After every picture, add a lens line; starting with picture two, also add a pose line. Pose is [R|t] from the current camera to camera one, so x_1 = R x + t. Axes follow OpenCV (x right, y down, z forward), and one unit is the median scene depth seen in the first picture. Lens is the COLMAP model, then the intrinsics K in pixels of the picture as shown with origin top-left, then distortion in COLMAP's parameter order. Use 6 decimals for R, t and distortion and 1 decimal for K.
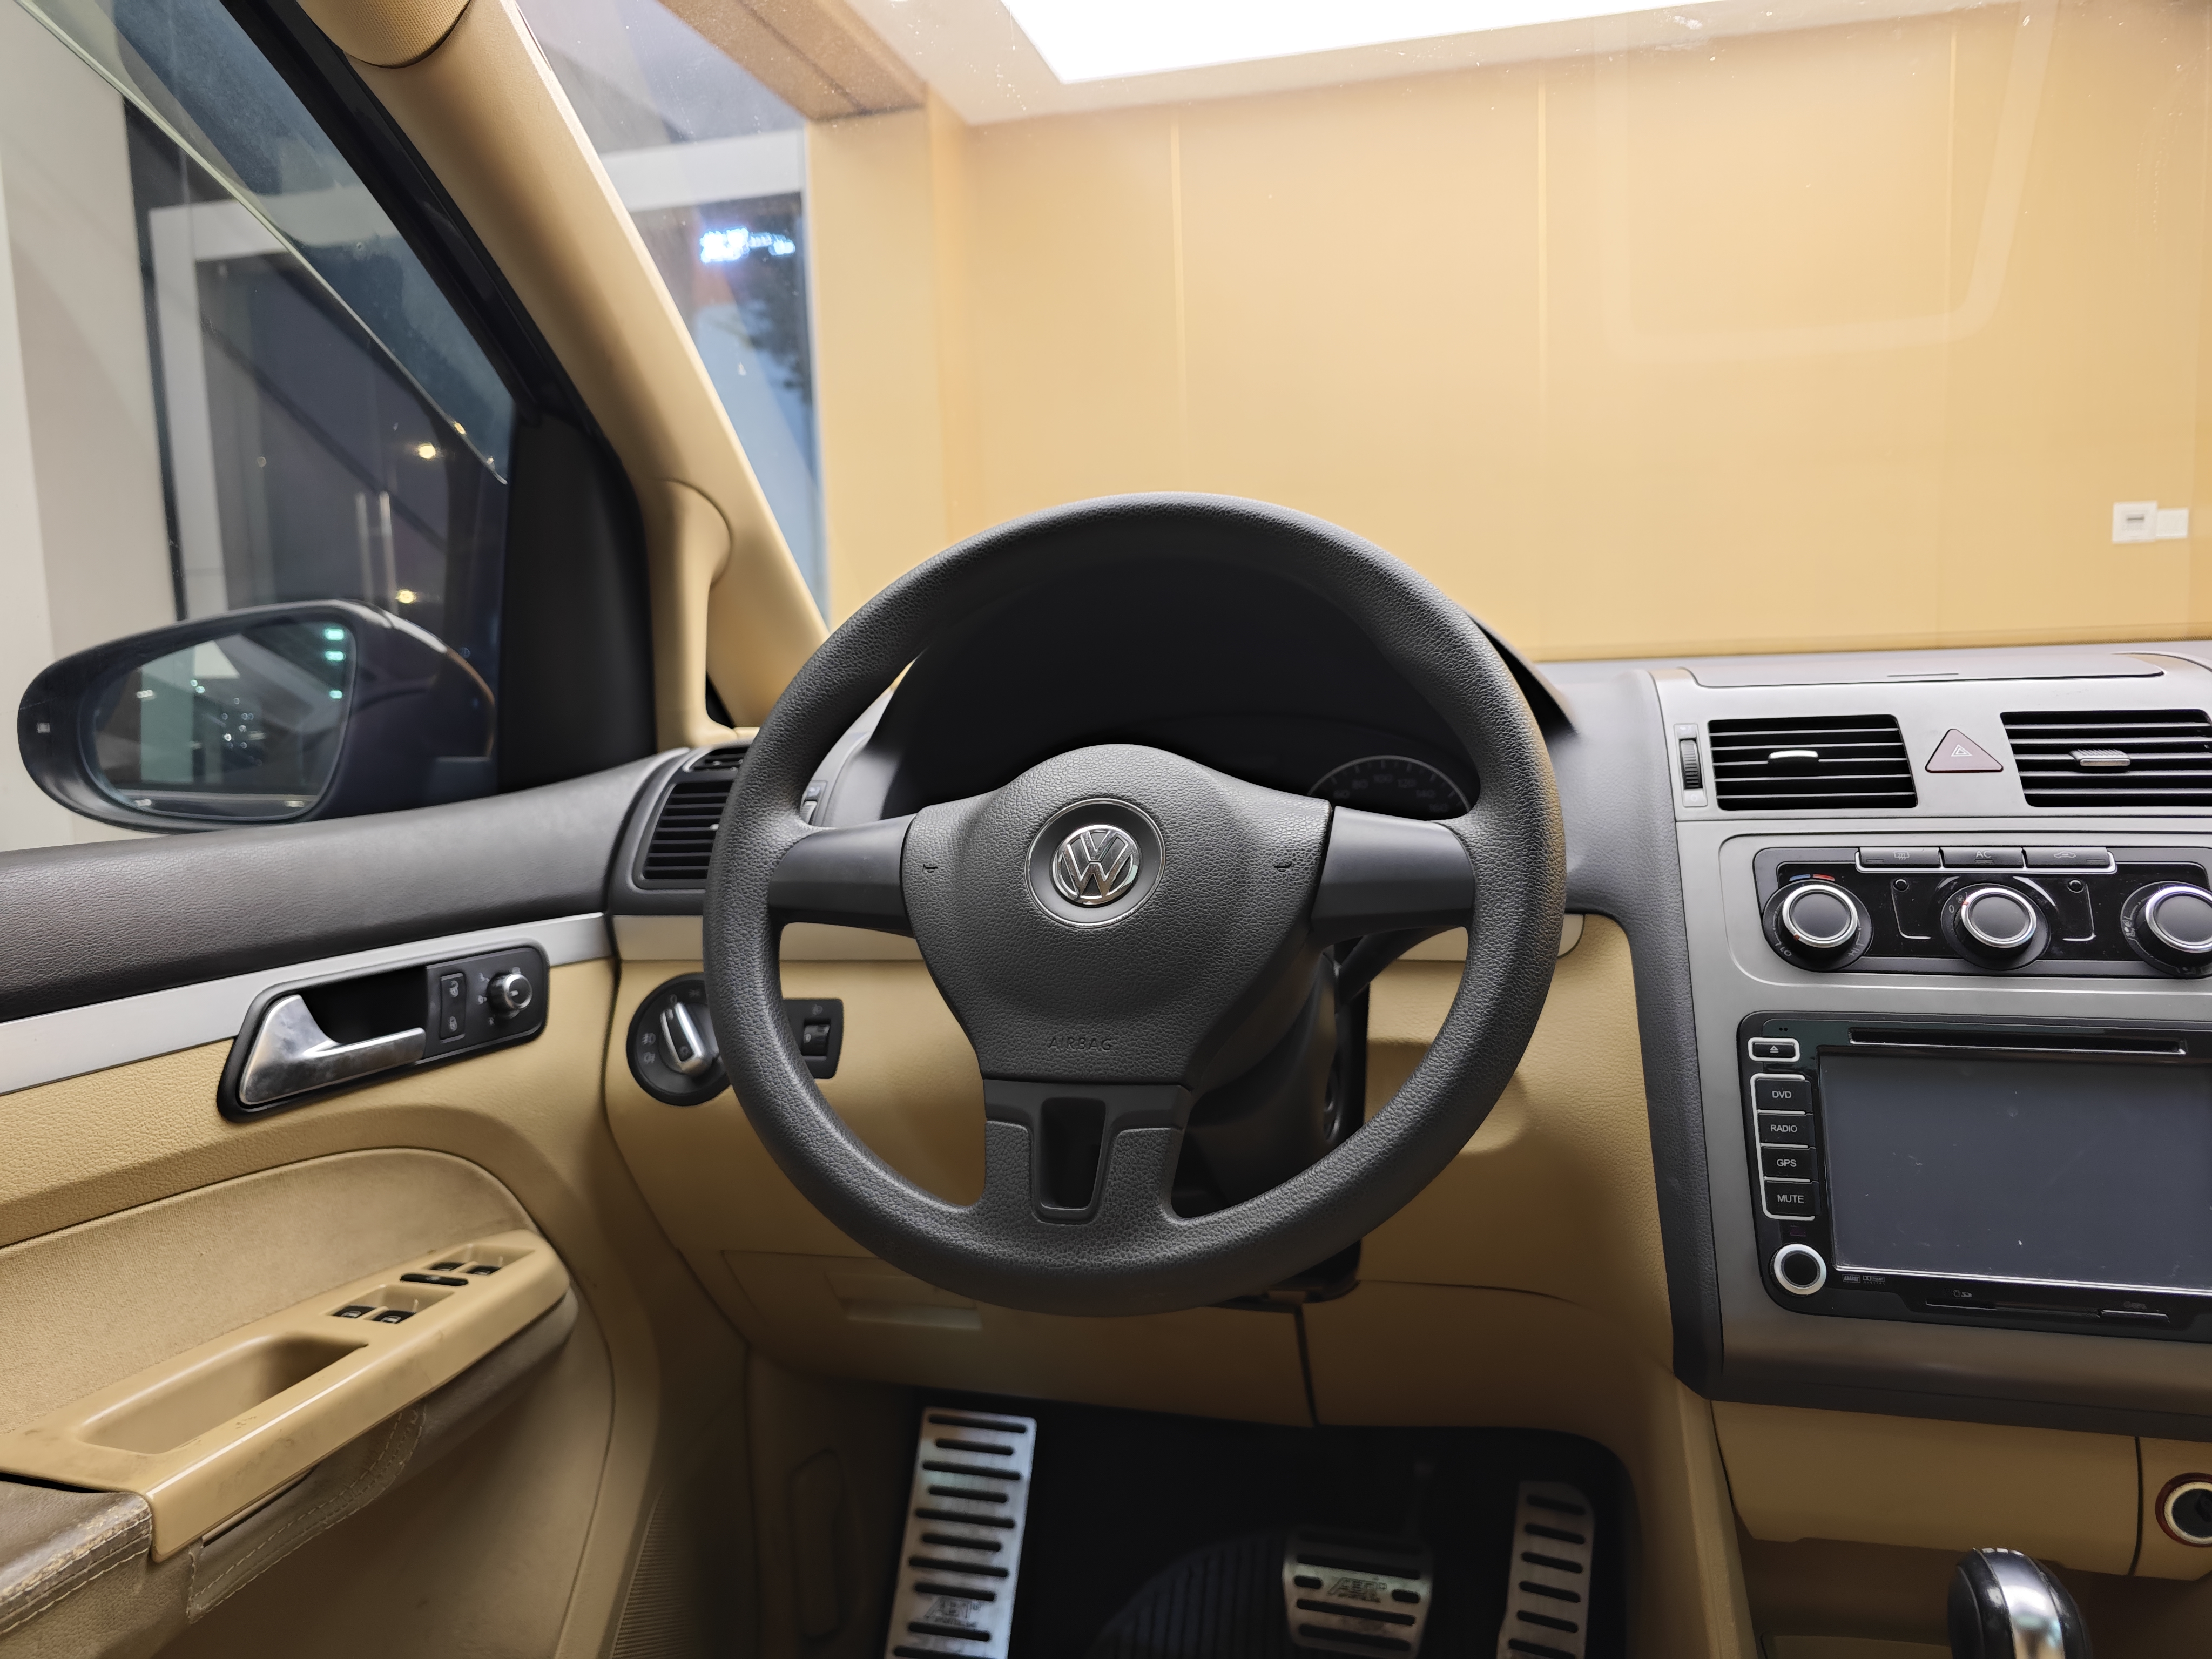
lens RADIAL K [[1460.4, 0, 1113.6], [0, 1460.4, 822.9], [0, 0, 1]] dist [0.048149, -0.040098]
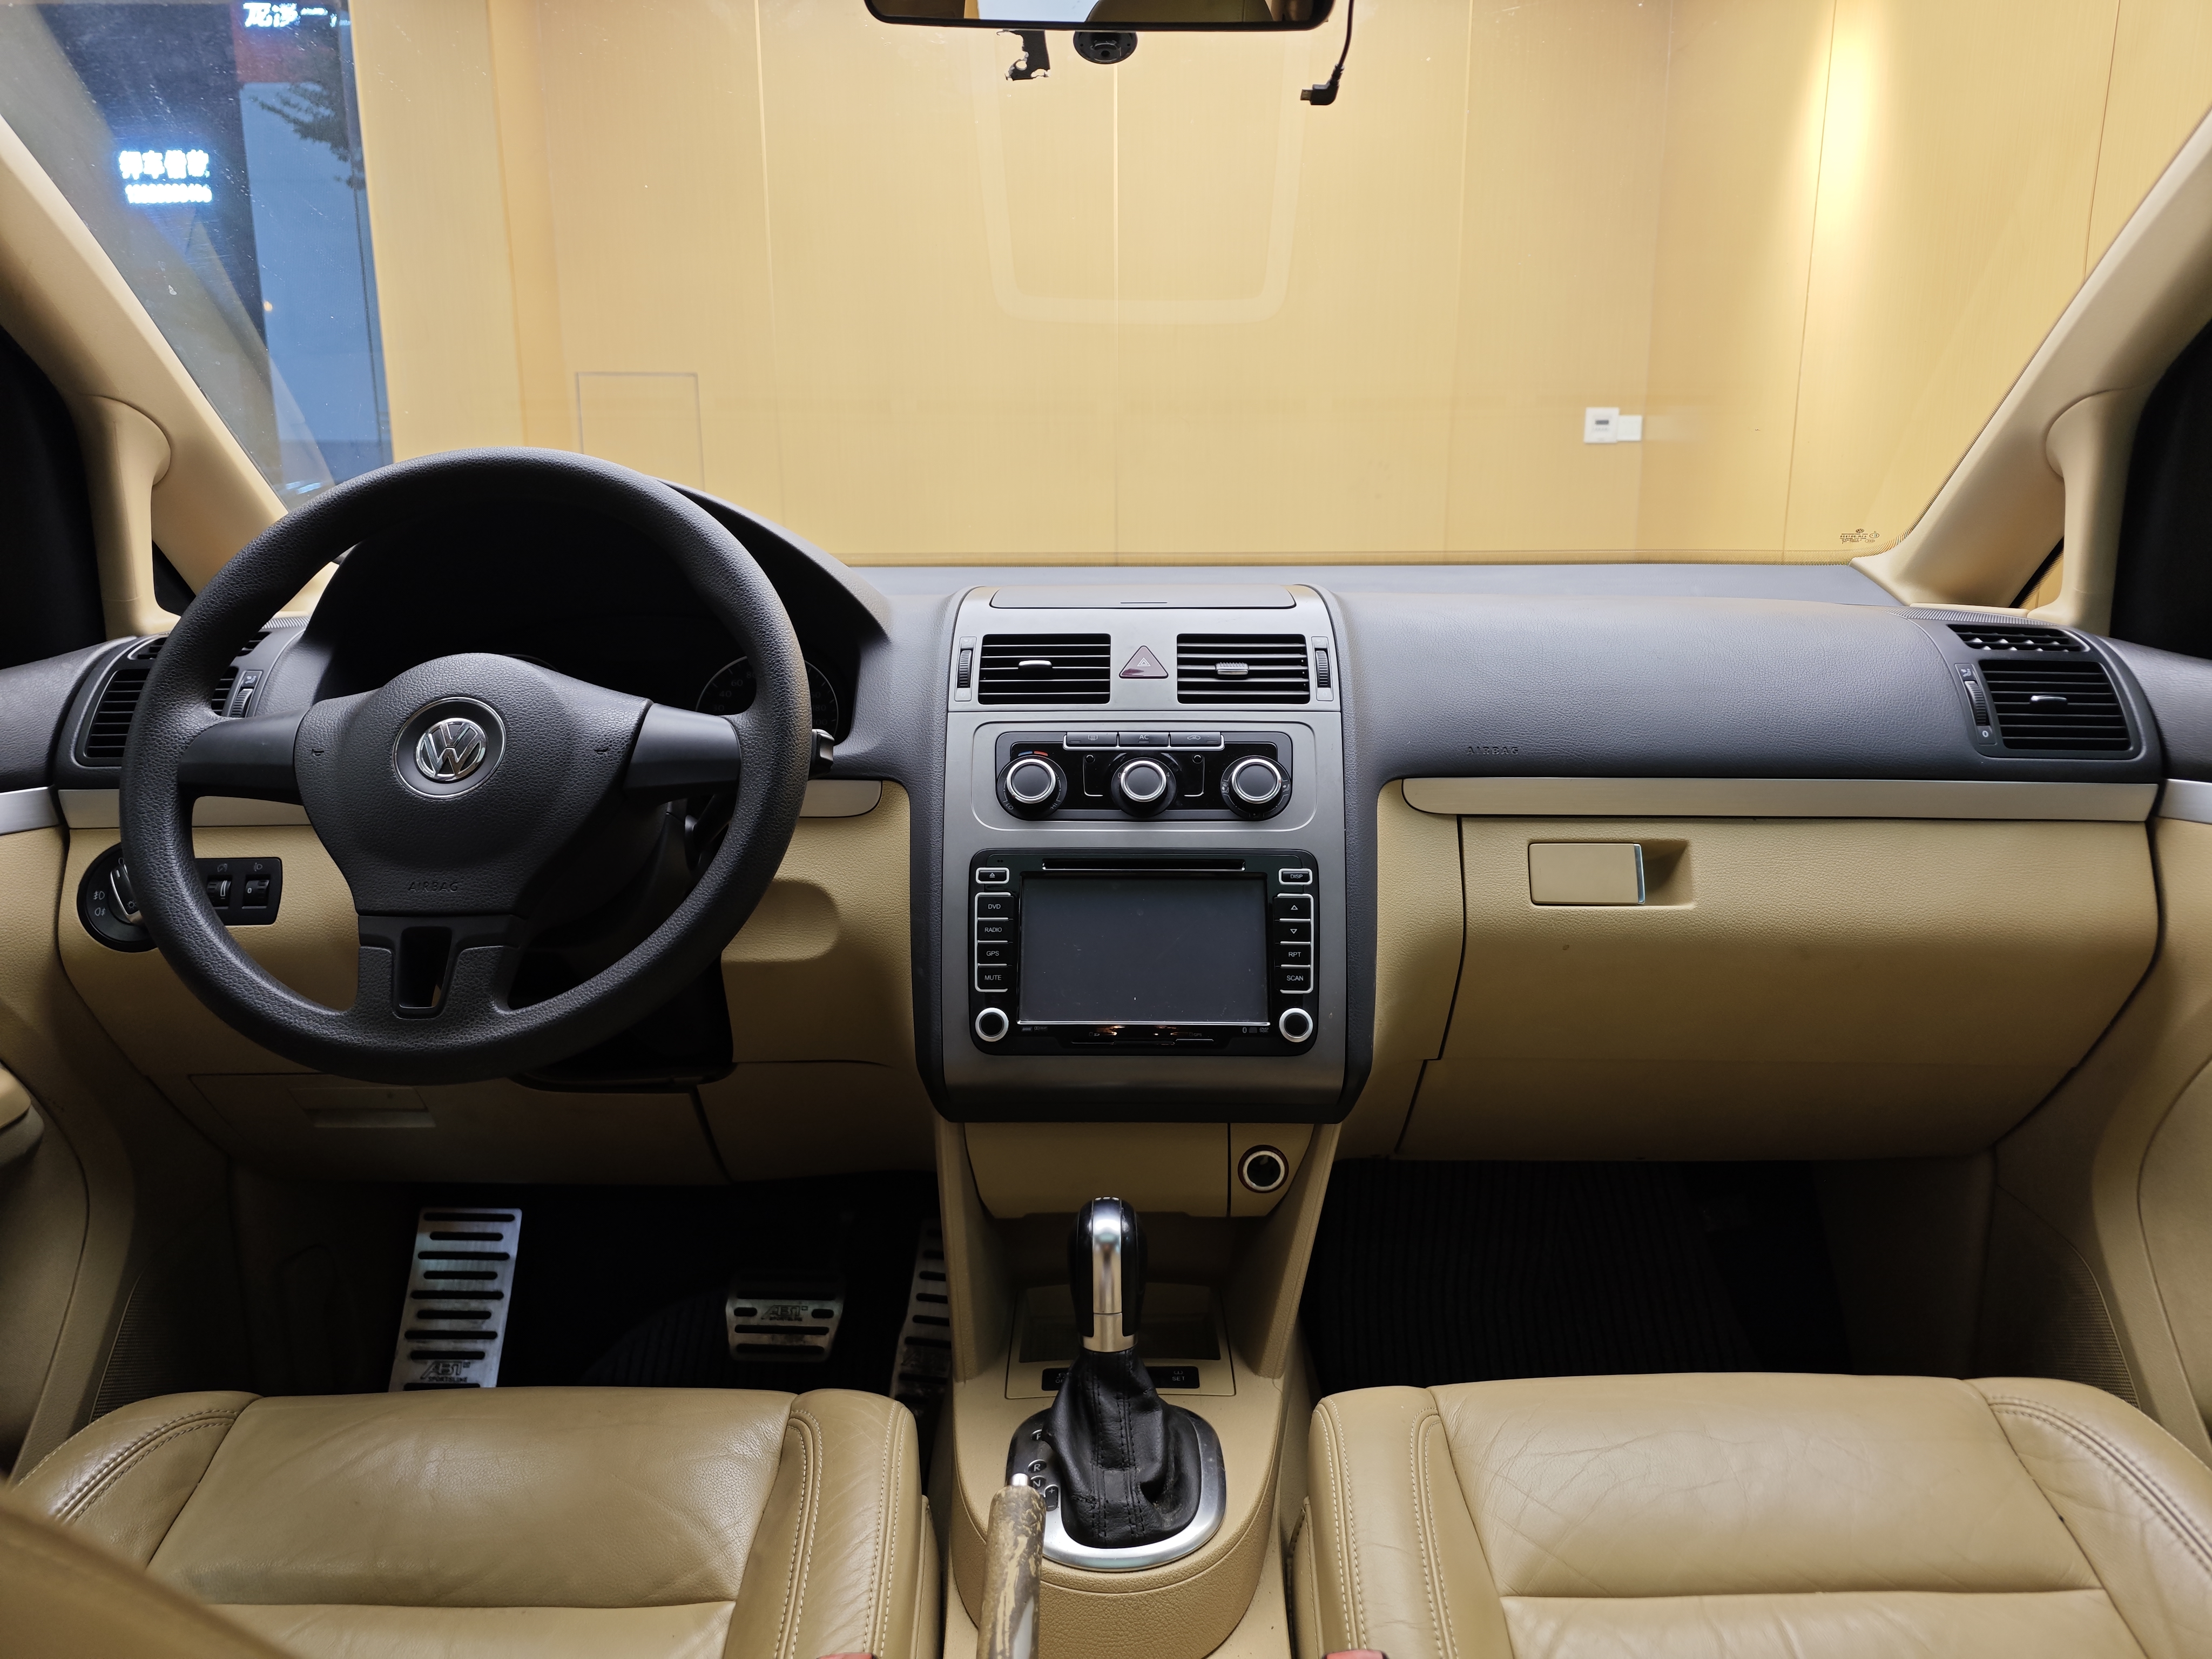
lens RADIAL K [[1478.0, 0, 1110.0], [0, 1478.0, 806.2], [0, 0, 1]] dist [0.114591, -0.109014]
pose [[0.977398, -0.014704, 0.210895, 0.245788], [-0.004418, 0.995940, 0.089914, -0.039018], [-0.211361, -0.088814, 0.973365, -0.382166]]
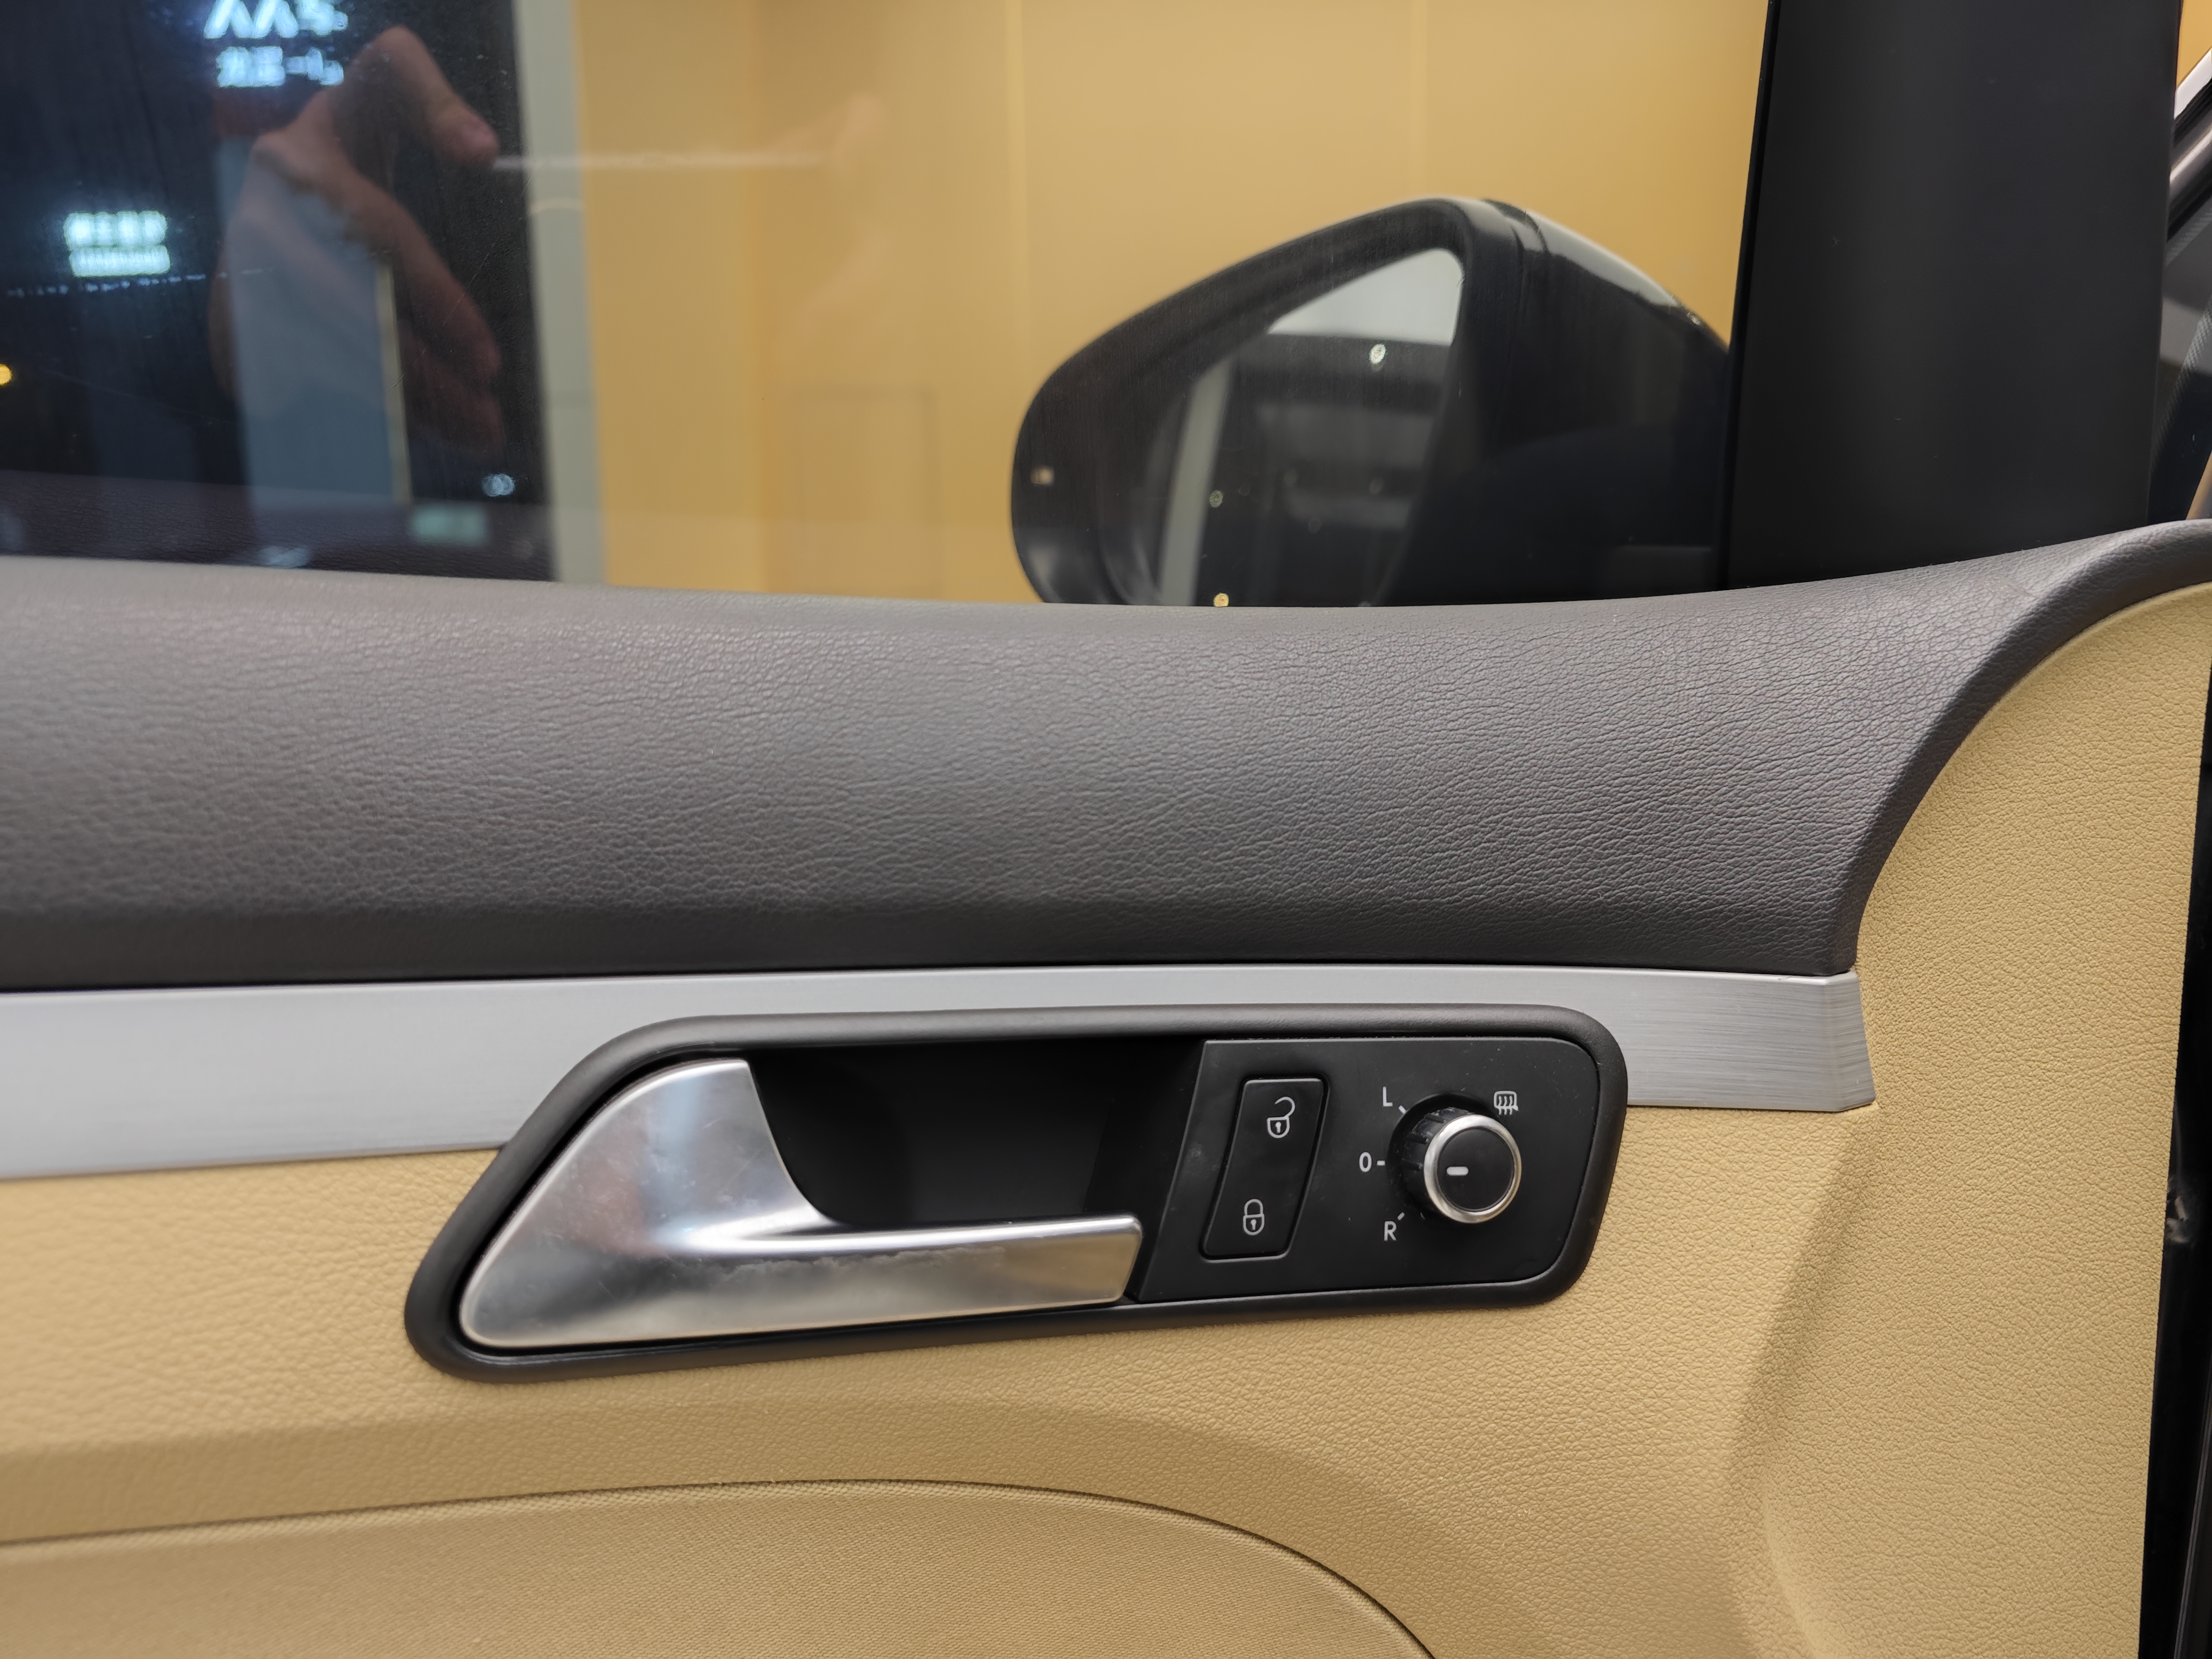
lens RADIAL K [[1460.4, 0, 1113.6], [0, 1460.4, 822.9], [0, 0, 1]] dist [0.048149, -0.040098]
pose [[0.555271, 0.154162, -0.817256, -0.217582], [-0.110102, 0.987647, 0.111497, 0.011099], [0.824349, 0.028070, 0.565386, 0.844661]]
